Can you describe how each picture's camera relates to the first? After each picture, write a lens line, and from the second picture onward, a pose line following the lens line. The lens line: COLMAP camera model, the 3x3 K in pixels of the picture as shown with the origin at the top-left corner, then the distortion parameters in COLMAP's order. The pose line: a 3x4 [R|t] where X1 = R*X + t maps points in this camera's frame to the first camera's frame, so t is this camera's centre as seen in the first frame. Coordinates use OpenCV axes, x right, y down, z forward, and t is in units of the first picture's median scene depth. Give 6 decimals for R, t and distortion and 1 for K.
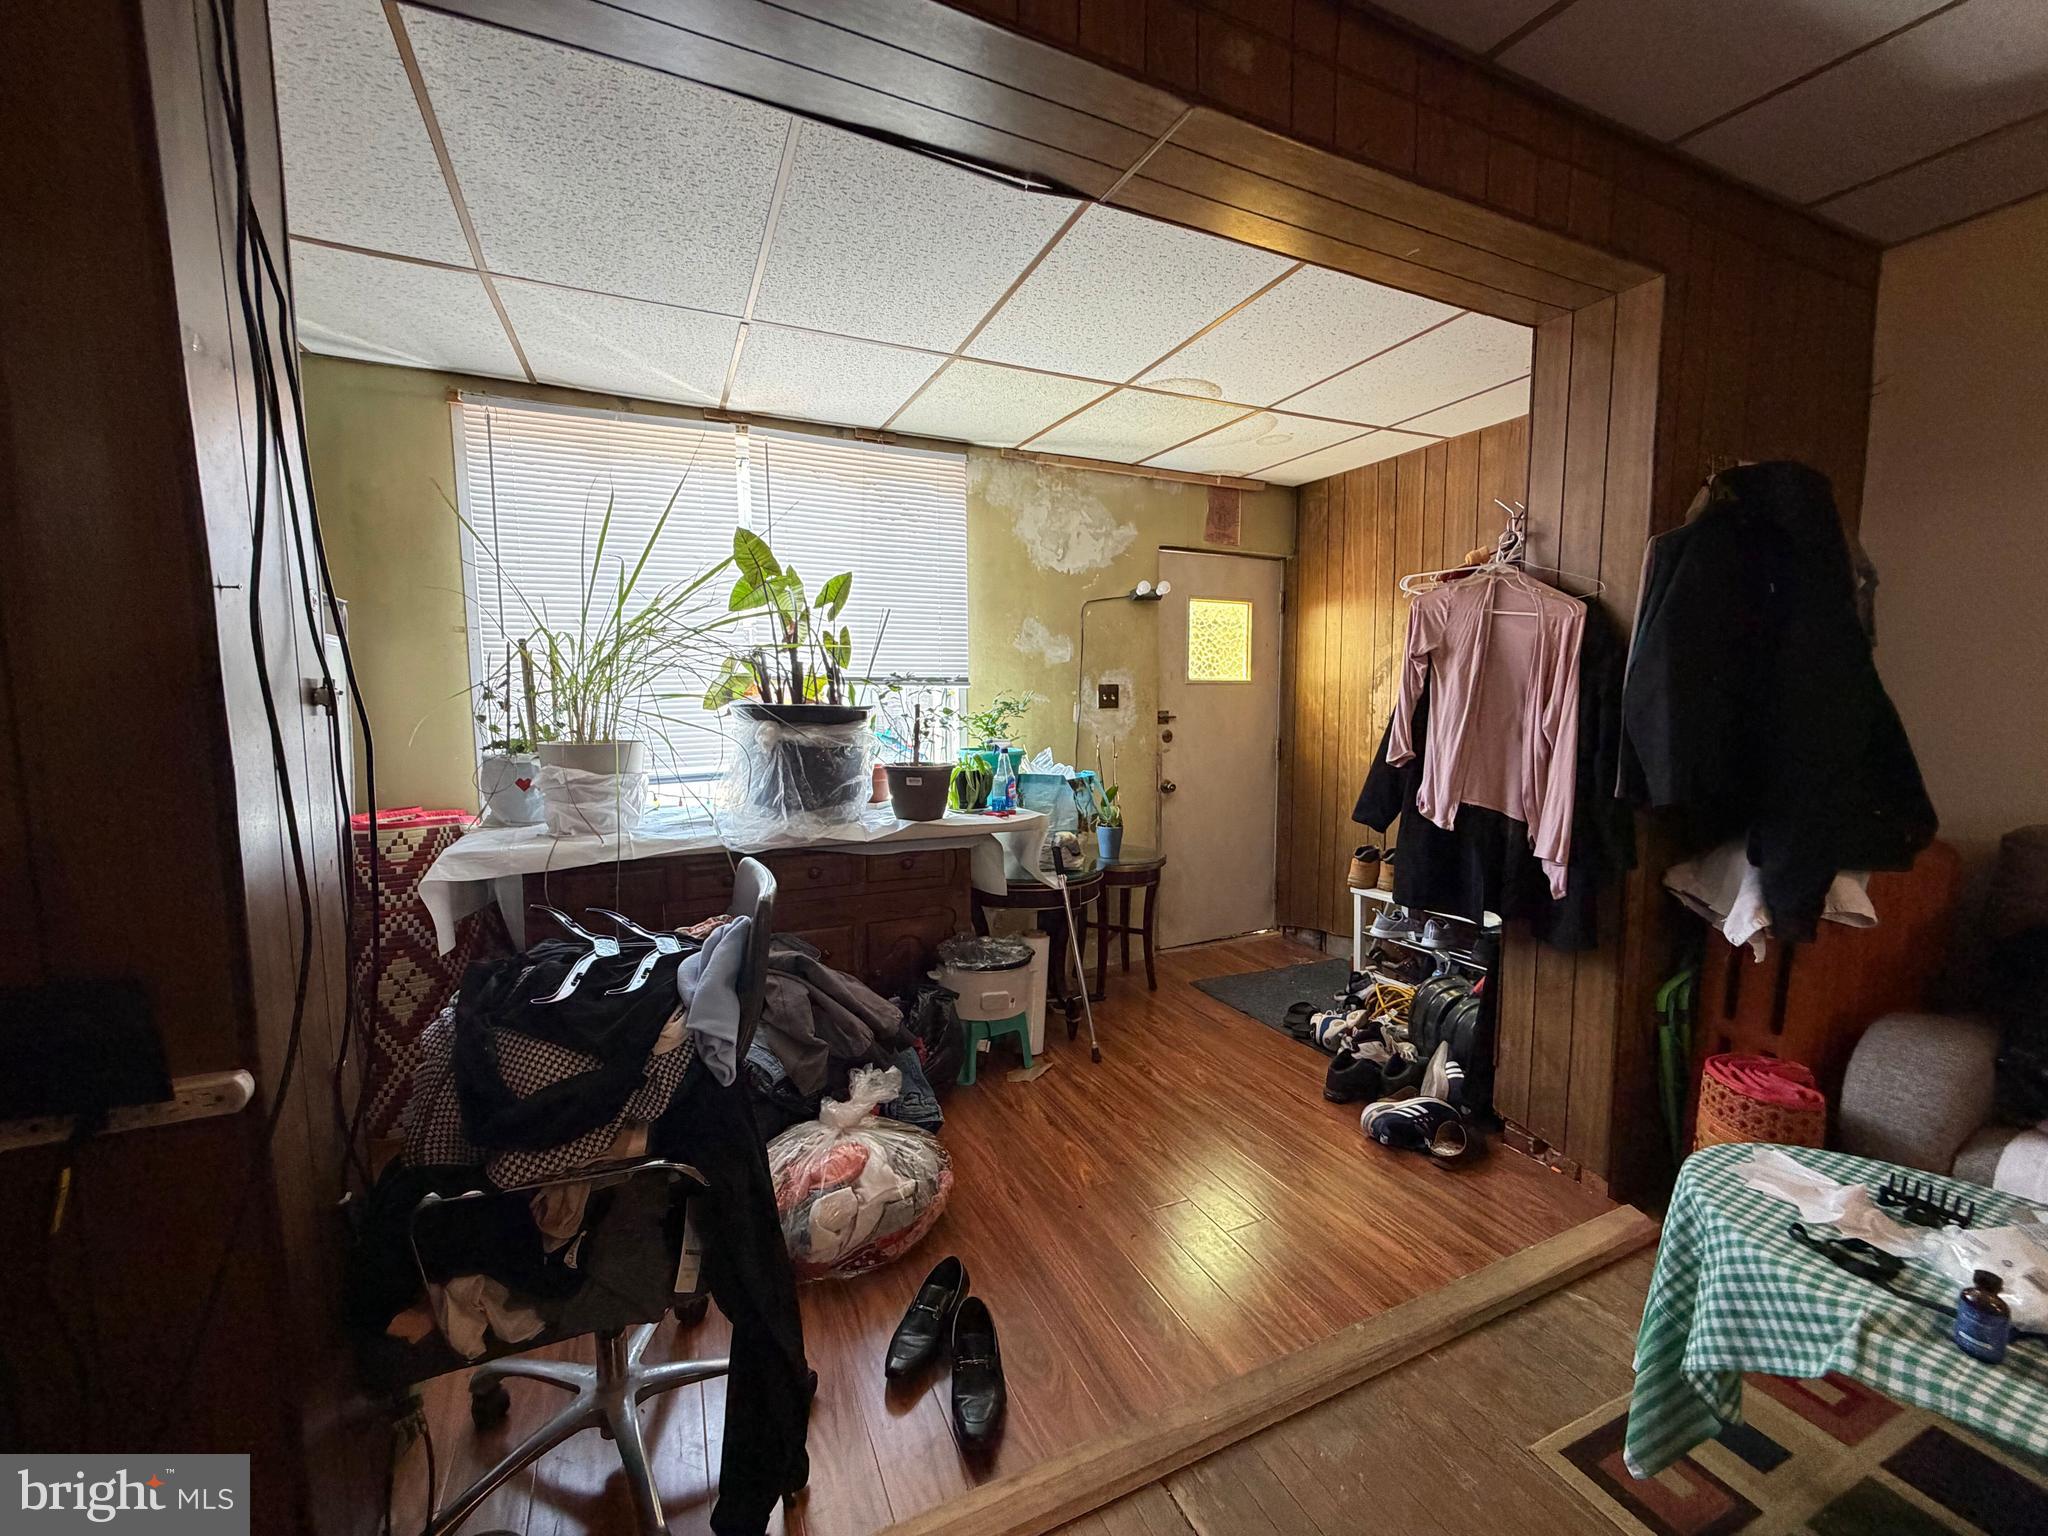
lens RADIAL K [[813.5, 0, 1017.1], [0, 813.5, 767.5], [0, 0, 1]] dist [-0.001213, 0.000211]
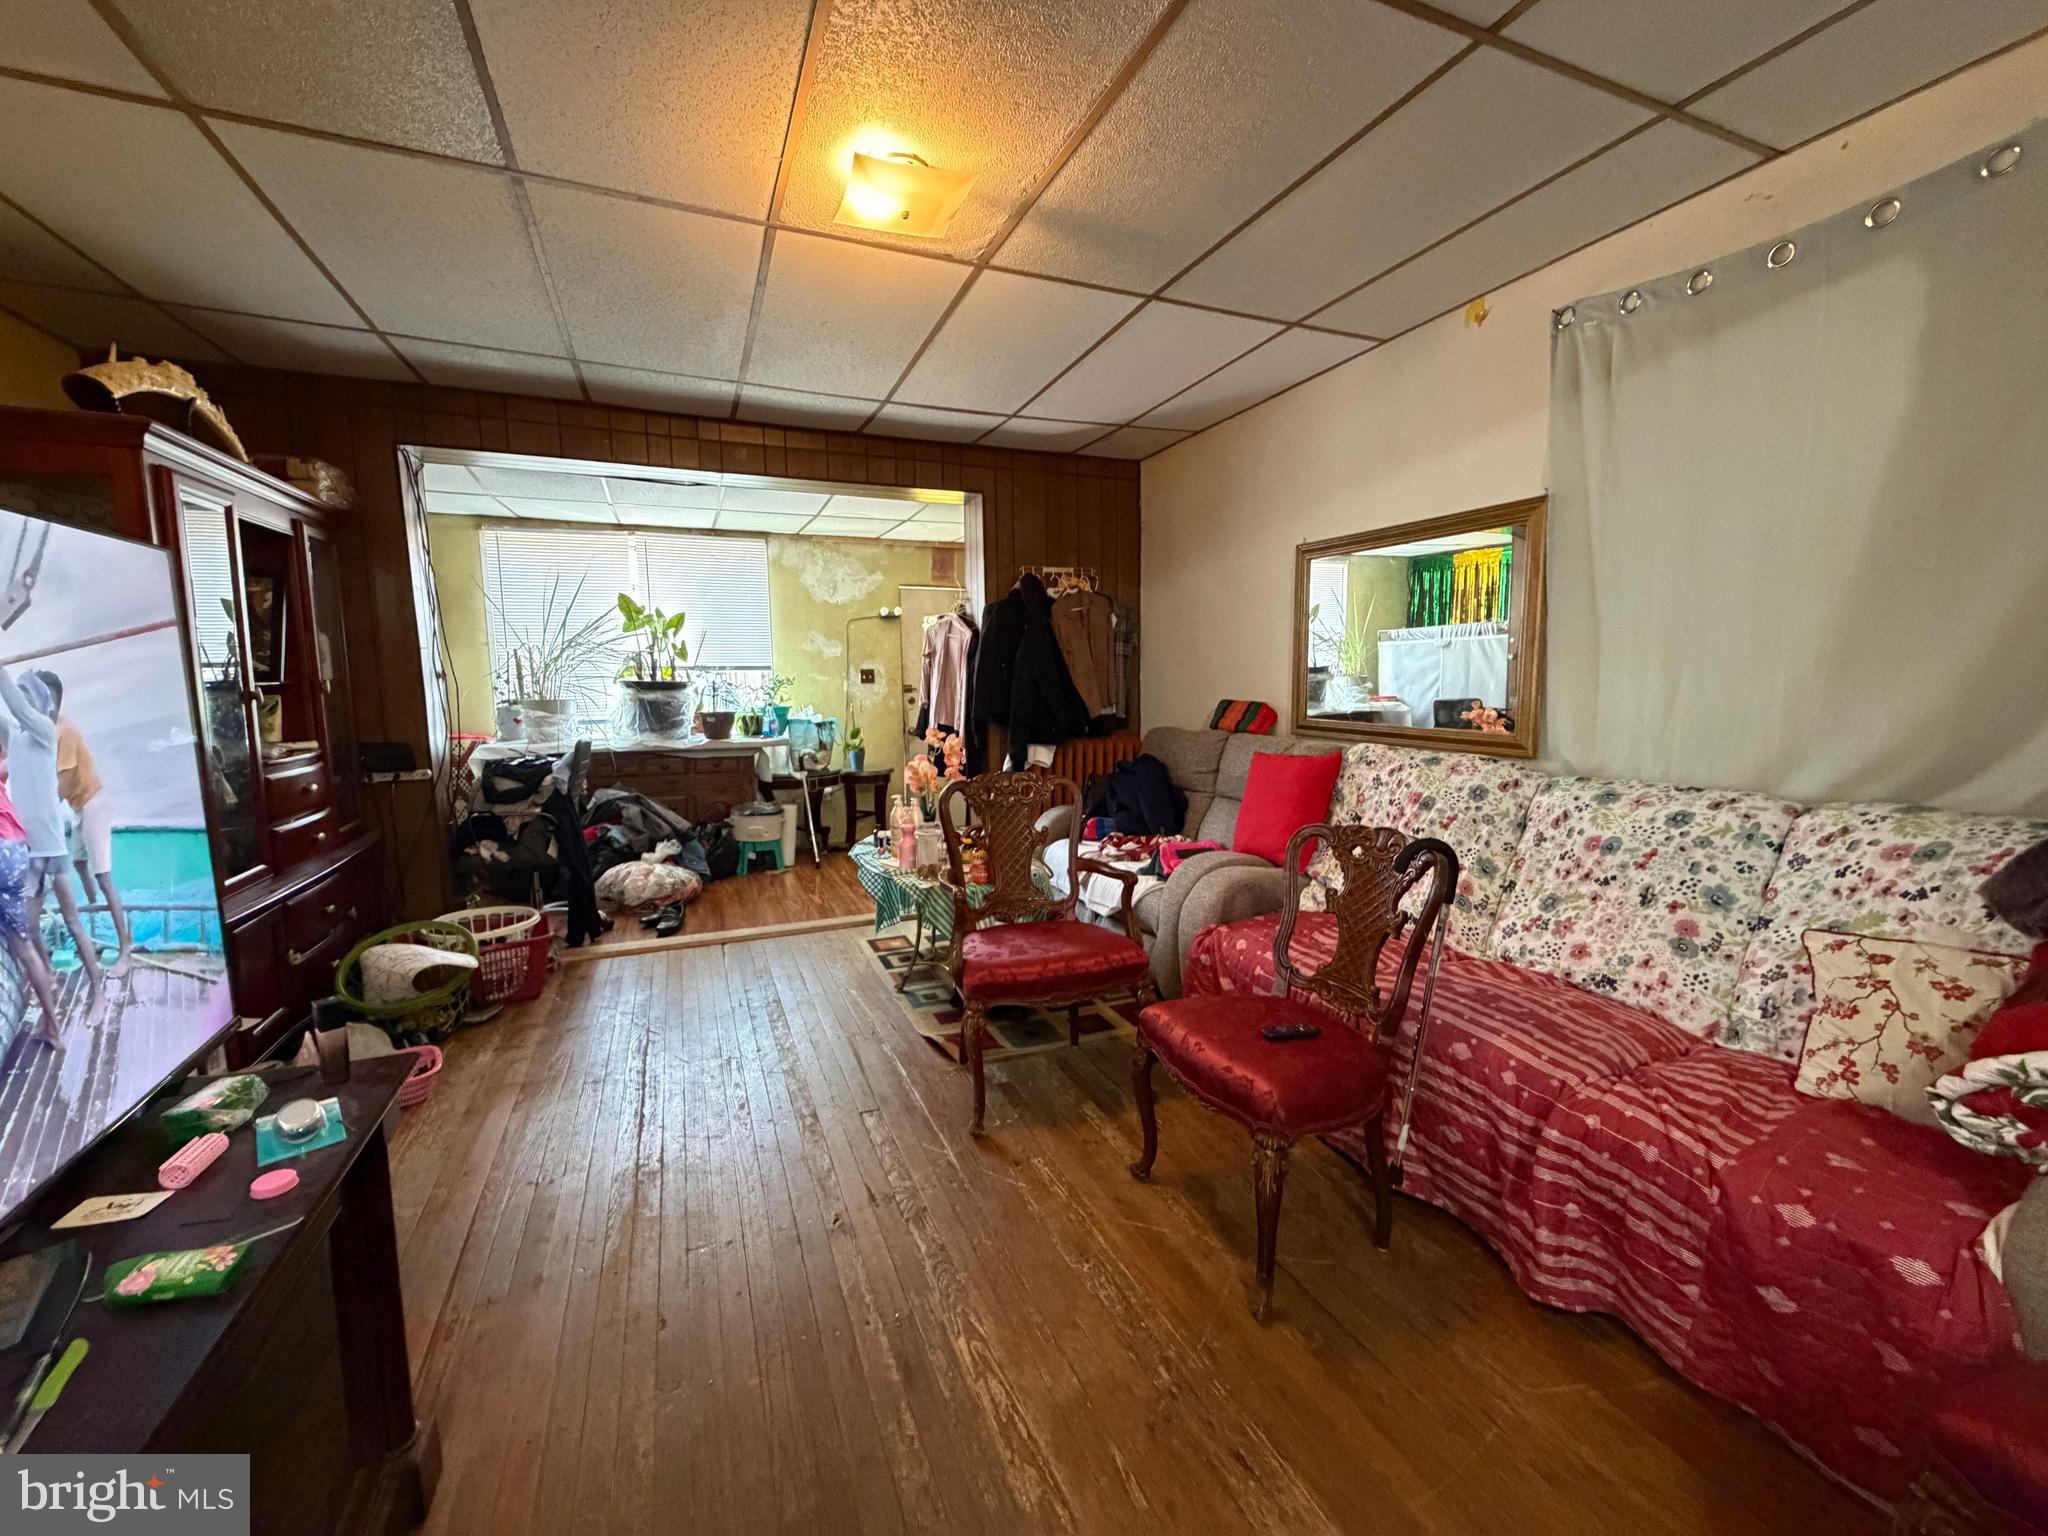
lens RADIAL K [[826.1, 0, 1024.0], [0, 826.1, 768.0], [0, 0, 1]] dist [0.000016, -0.000181]
pose [[0.999465, -0.003384, -0.032524, 0.816950], [0.003987, 0.999821, 0.018488, 0.118651], [0.032456, -0.018608, 0.999300, -1.151034]]
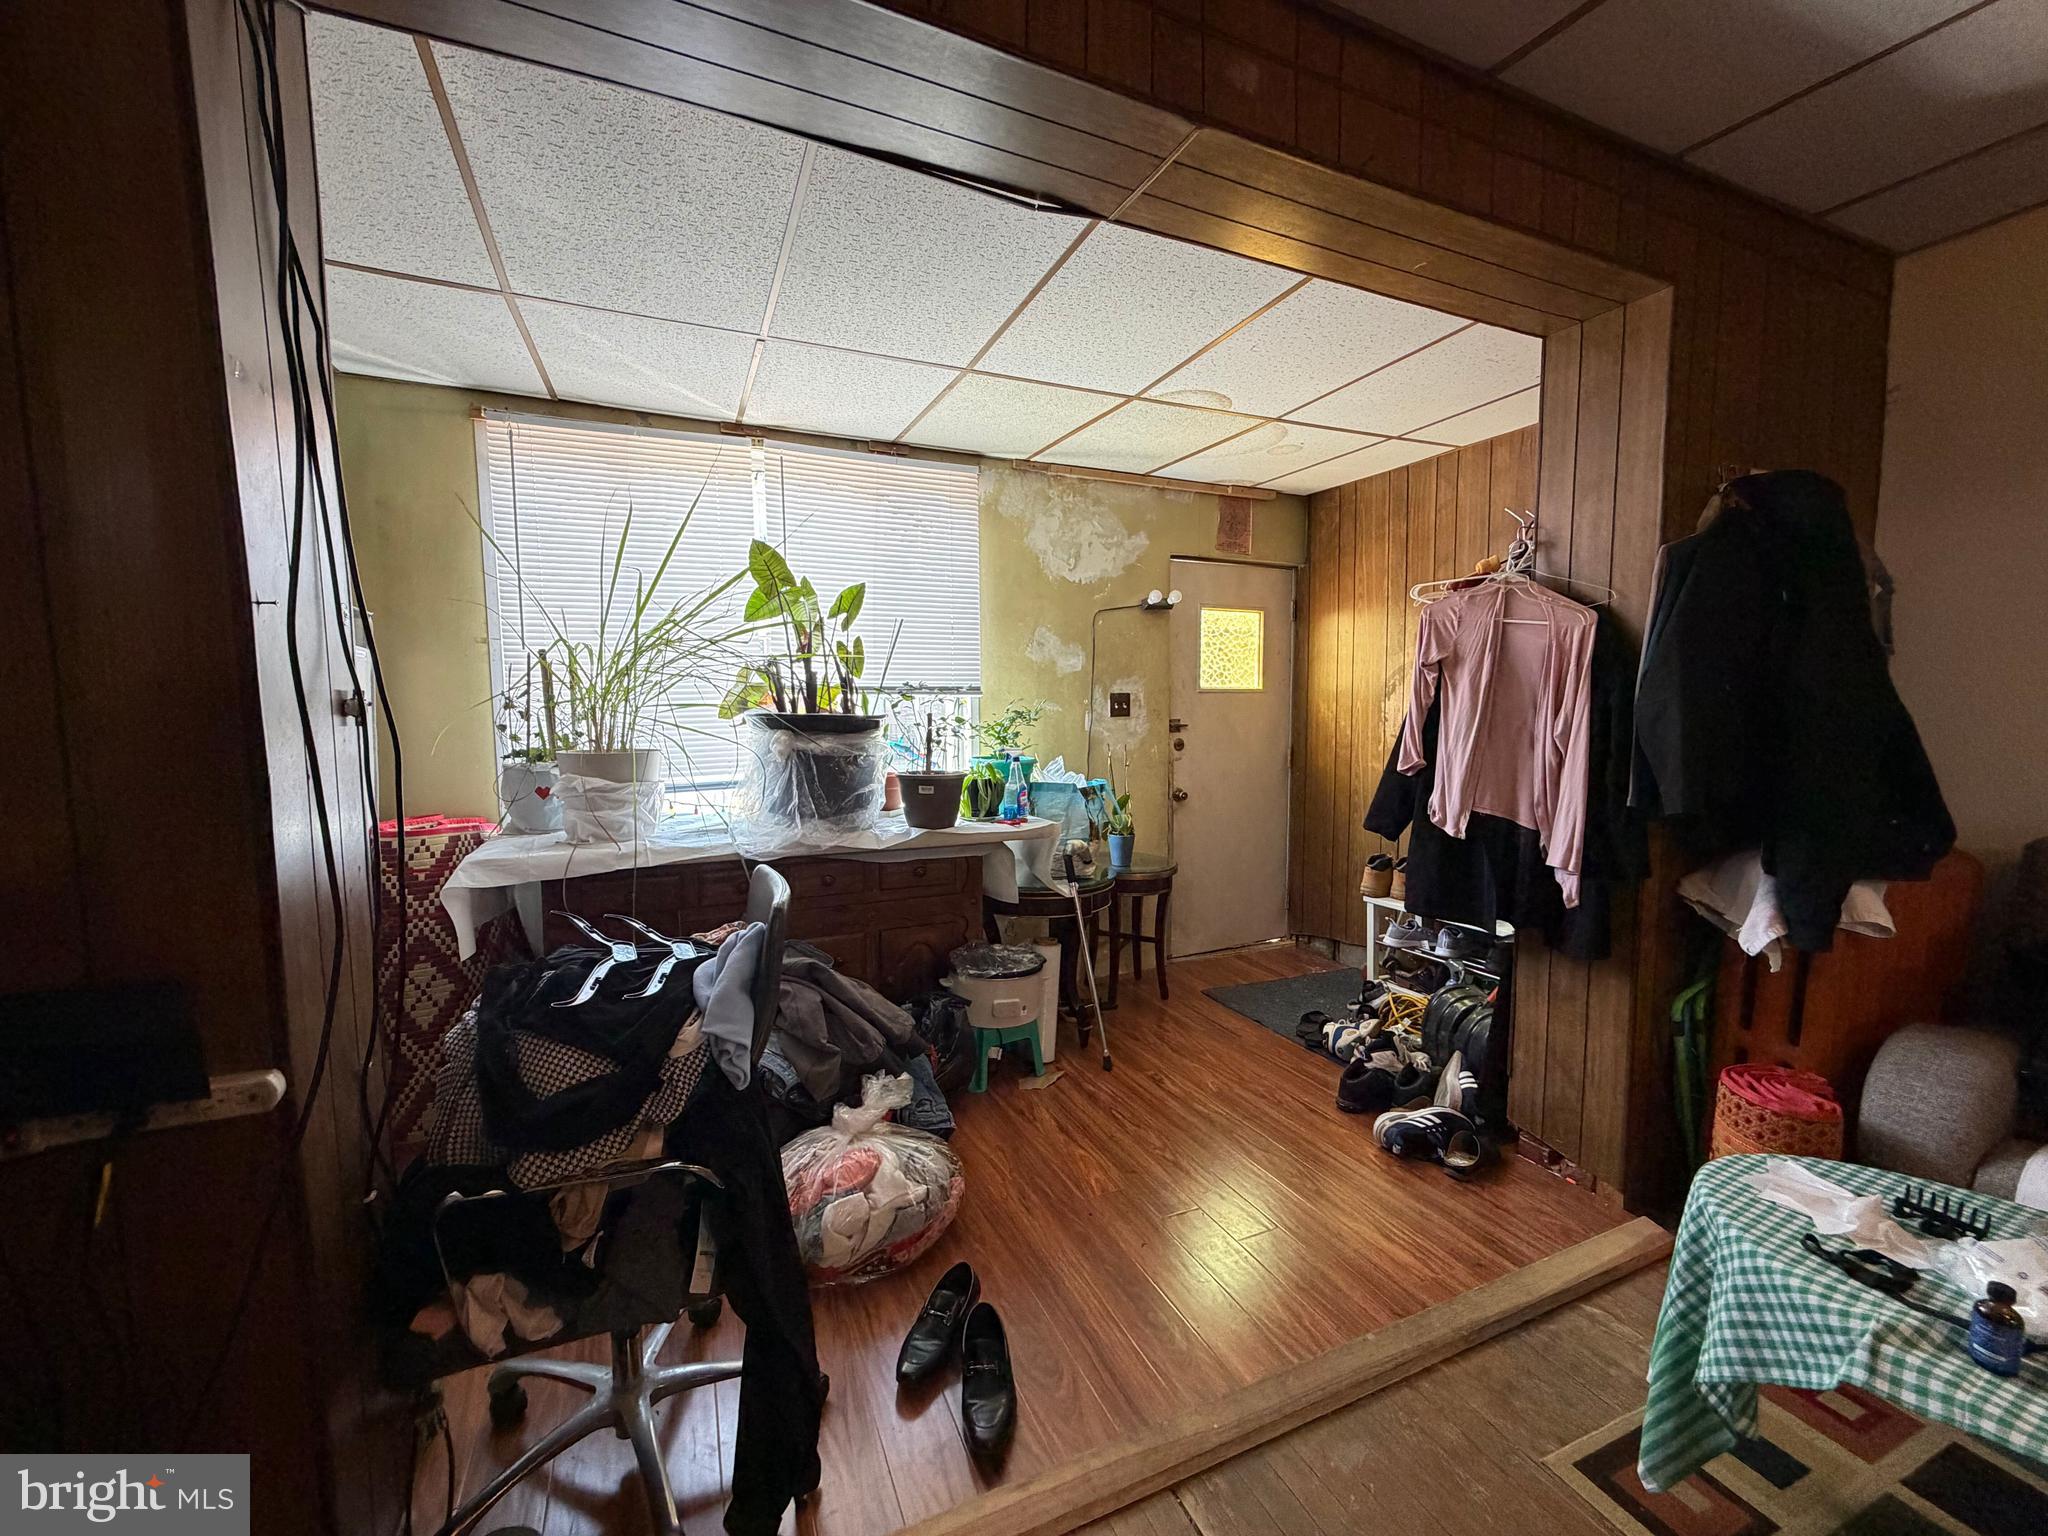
lens RADIAL K [[813.5, 0, 1017.1], [0, 813.5, 767.5], [0, 0, 1]] dist [-0.001213, 0.000211]
pose [[0.999872, -0.000222, -0.015970, 0.002256], [0.000061, 0.999949, -0.010091, -0.000343], [0.015971, 0.010089, 0.999822, -0.007959]]
